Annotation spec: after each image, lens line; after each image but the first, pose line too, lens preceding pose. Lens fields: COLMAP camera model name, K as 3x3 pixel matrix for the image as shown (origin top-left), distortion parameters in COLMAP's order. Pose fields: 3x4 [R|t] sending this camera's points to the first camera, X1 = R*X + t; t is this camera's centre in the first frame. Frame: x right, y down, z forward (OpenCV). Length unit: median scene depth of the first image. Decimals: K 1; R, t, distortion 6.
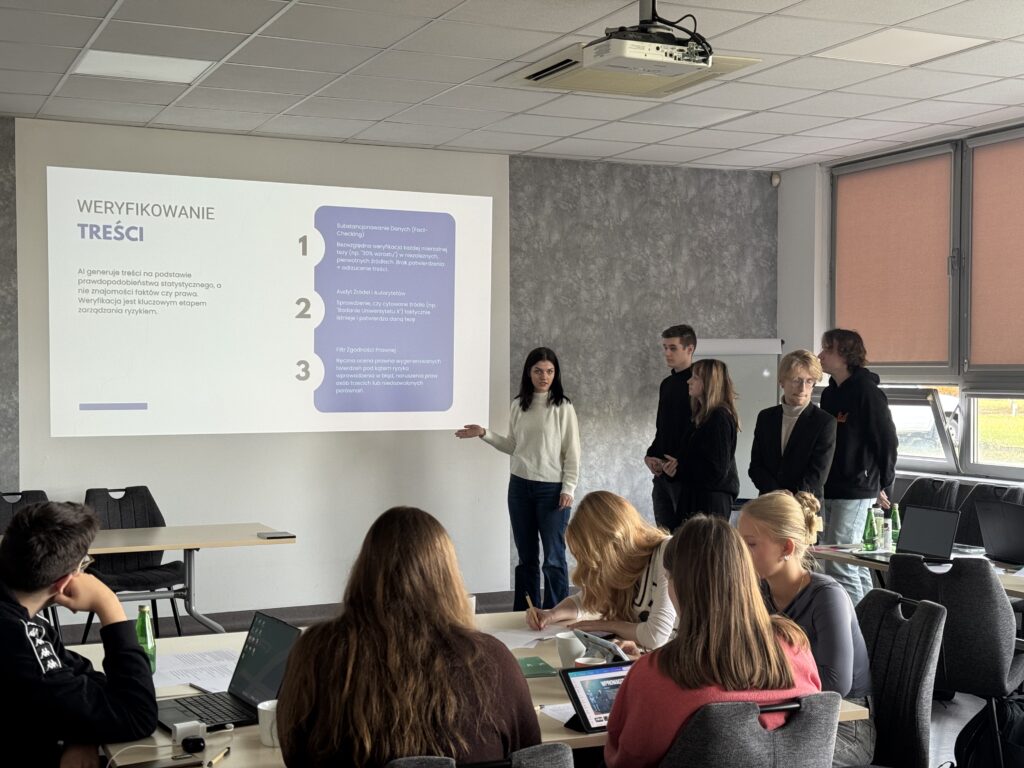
lens RADIAL K [[1419.5, 0, 512.0], [0, 1419.5, 384.0], [0, 0, 1]] dist [0.159184, -0.332963]
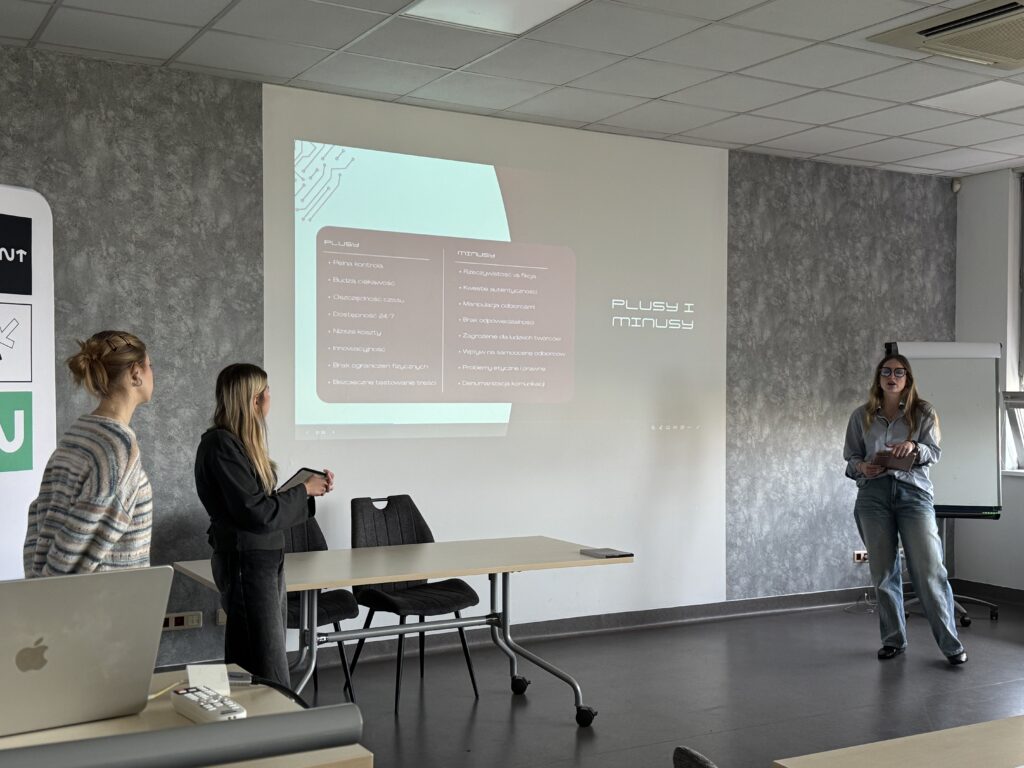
lens RADIAL K [[1175.2, 0, 512.0], [0, 1175.2, 384.0], [0, 0, 1]] dist [0.135929, -0.065911]
pose [[0.994687, 0.007940, 0.102643, -0.220232], [-0.007043, 0.999934, -0.009106, 0.006245], [-0.102708, 0.008335, 0.994677, 0.208676]]
